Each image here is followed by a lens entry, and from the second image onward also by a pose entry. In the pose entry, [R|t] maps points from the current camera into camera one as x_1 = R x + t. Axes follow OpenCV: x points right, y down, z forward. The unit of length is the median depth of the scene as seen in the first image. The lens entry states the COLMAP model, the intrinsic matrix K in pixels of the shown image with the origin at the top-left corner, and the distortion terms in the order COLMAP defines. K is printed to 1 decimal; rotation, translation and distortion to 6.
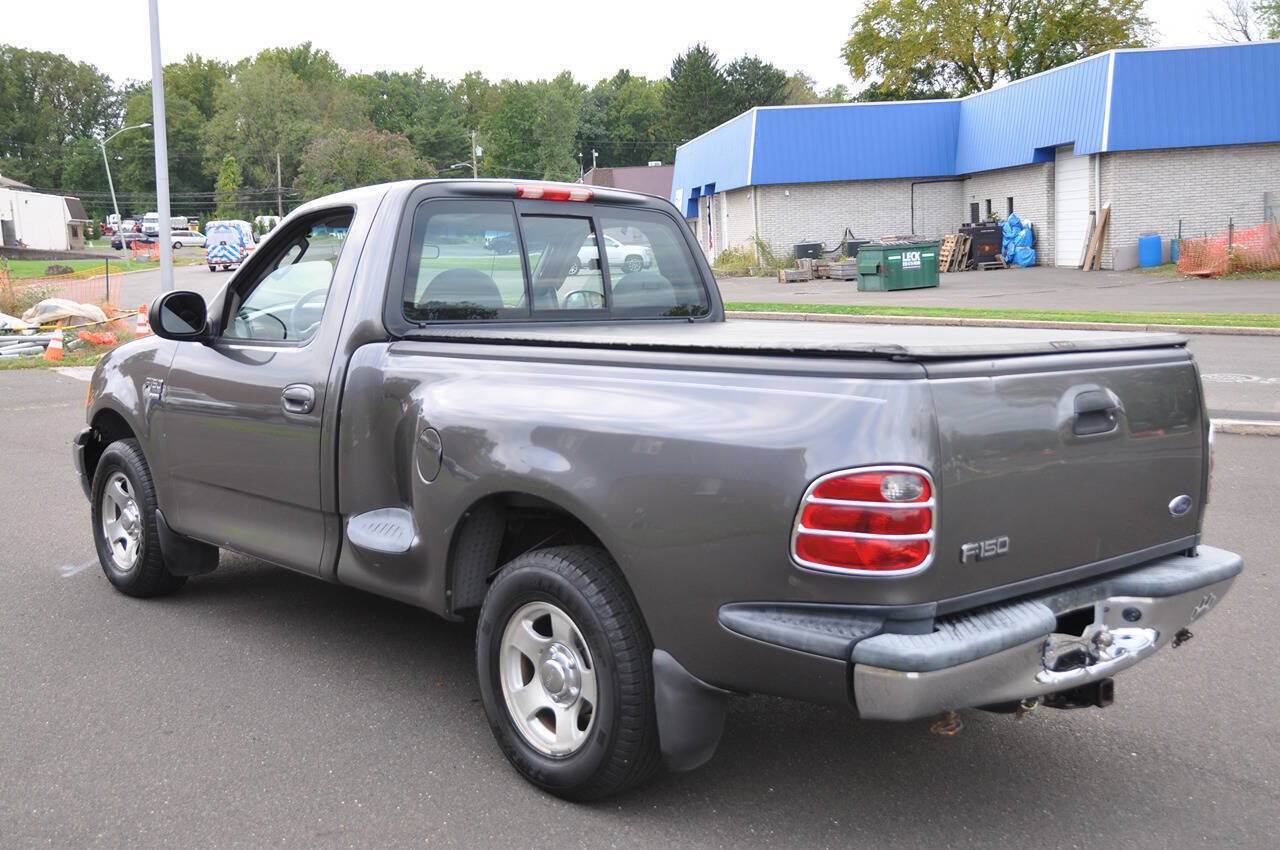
lens RADIAL K [[1364.6, 0, 640.0], [0, 1364.6, 425.0], [0, 0, 1]] dist [-0.084282, 0.384555]
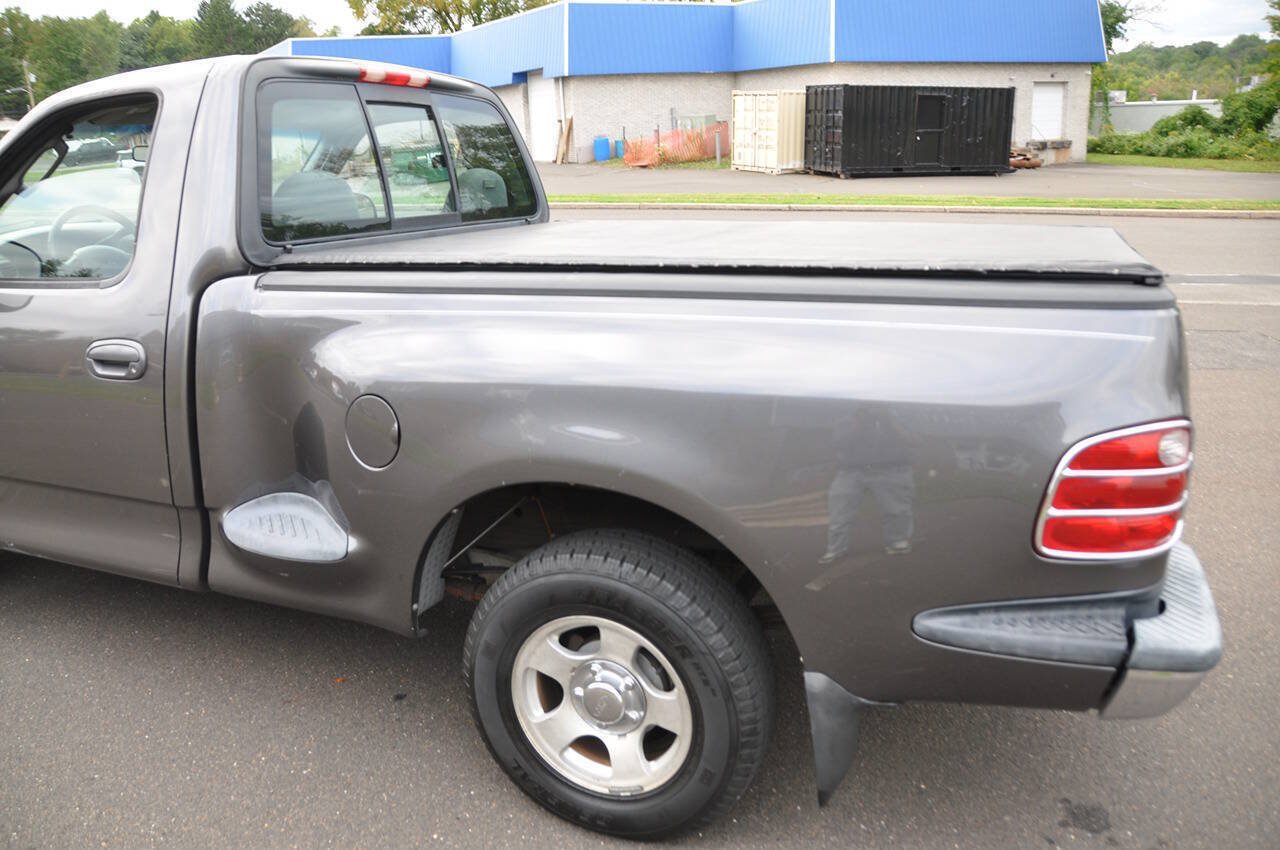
lens RADIAL K [[992.1, 0, 630.1], [0, 992.1, 430.0], [0, 0, 1]] dist [-0.166443, 0.128837]
pose [[0.909162, -0.122009, 0.398168, -0.197430], [0.061161, 0.984871, 0.162138, -0.045632], [-0.411926, -0.123057, 0.902870, 0.392489]]
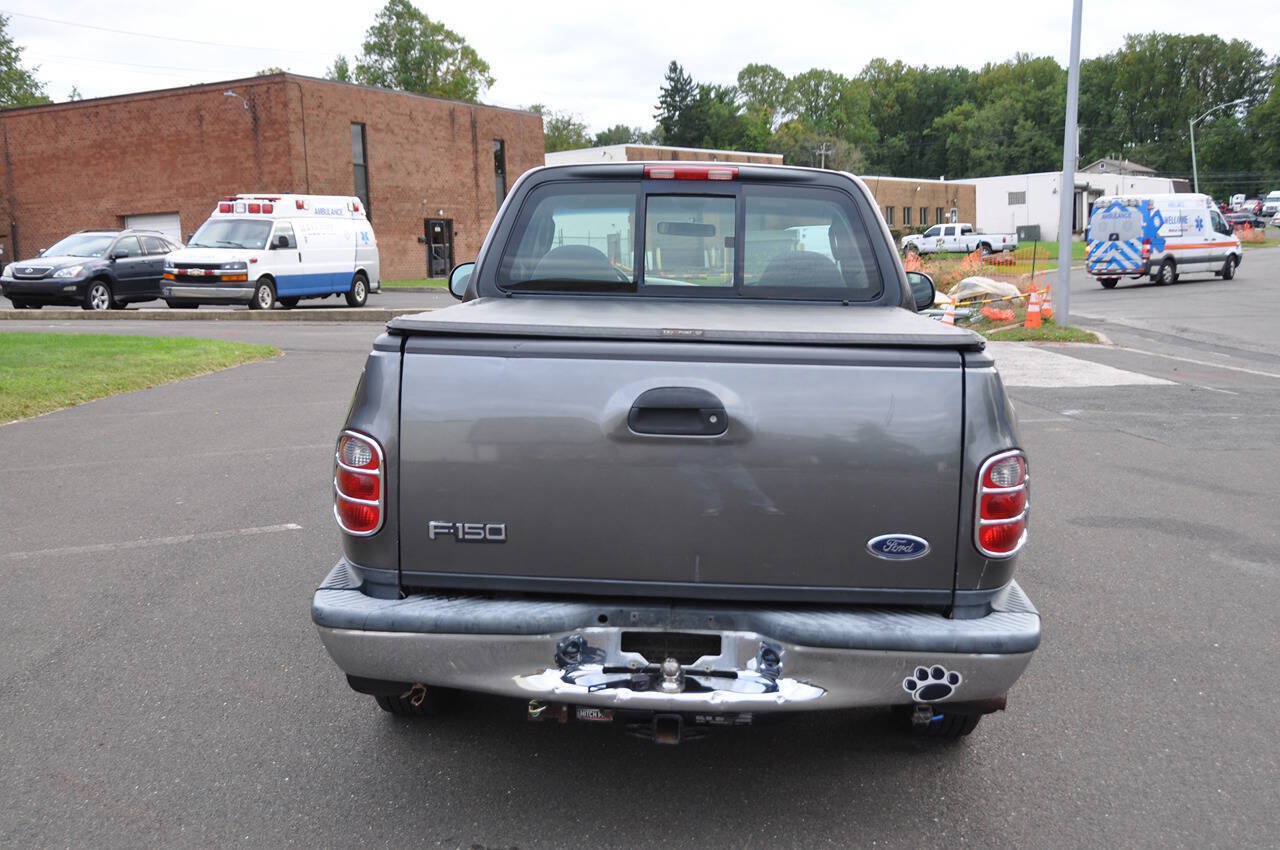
lens RADIAL K [[1346.4, 0, 625.0], [0, 1346.4, 441.8], [0, 0, 1]] dist [-0.050309, 0.264842]
pose [[0.694034, 0.110051, -0.711481, 0.664692], [-0.090979, 0.993732, 0.064960, -0.030189], [0.714170, 0.019645, 0.699696, 0.262585]]
